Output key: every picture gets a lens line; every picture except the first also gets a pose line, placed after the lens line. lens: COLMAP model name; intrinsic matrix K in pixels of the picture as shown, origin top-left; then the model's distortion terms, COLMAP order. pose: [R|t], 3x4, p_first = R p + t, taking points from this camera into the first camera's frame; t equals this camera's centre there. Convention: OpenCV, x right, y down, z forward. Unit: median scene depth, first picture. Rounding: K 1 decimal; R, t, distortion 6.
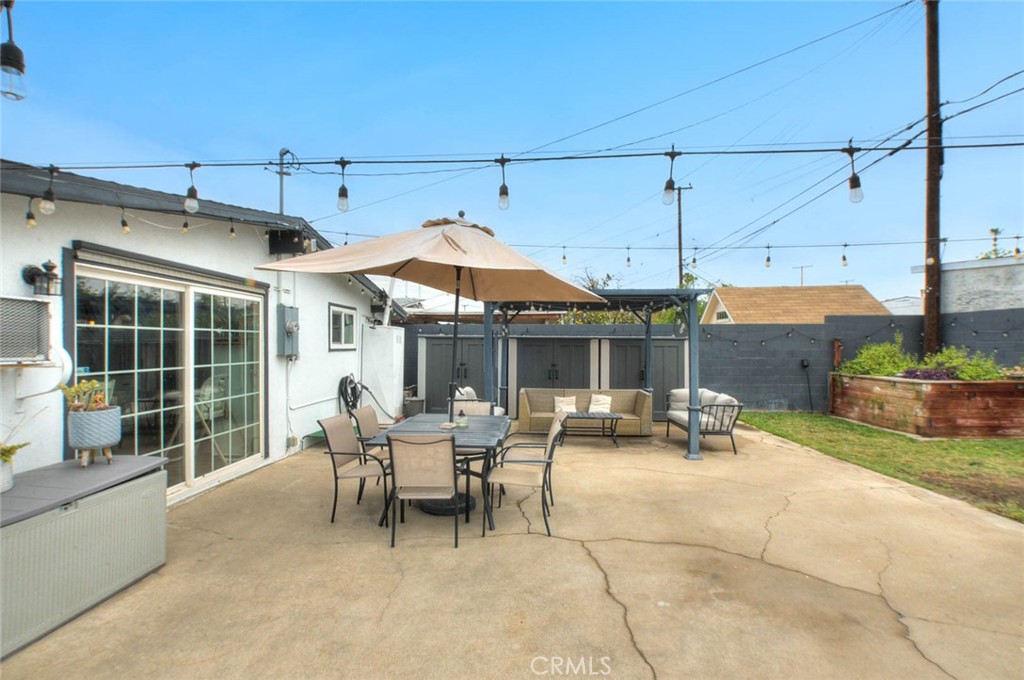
lens RADIAL K [[465.1, 0, 500.6], [0, 465.1, 346.5], [0, 0, 1]] dist [-0.000421, -0.000435]
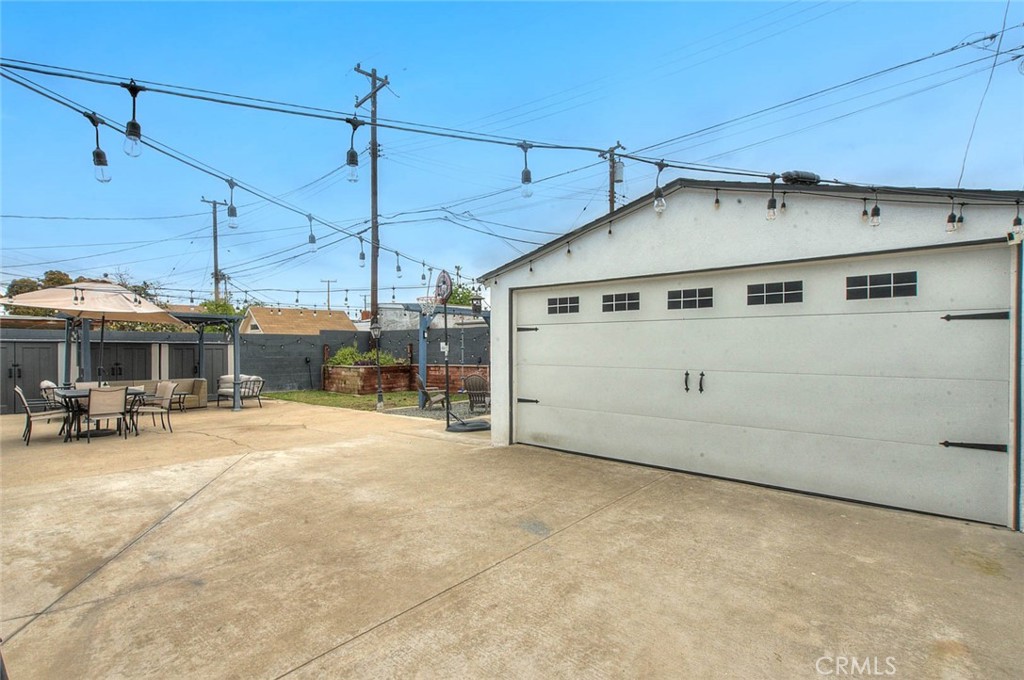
lens RADIAL K [[465.1, 0, 500.6], [0, 465.1, 346.5], [0, 0, 1]] dist [-0.000421, -0.000435]
pose [[0.600829, 0.002152, 0.799374, -0.274213], [0.006216, 0.999954, -0.007365, 0.008636], [-0.799353, 0.009394, 0.600788, -0.600327]]
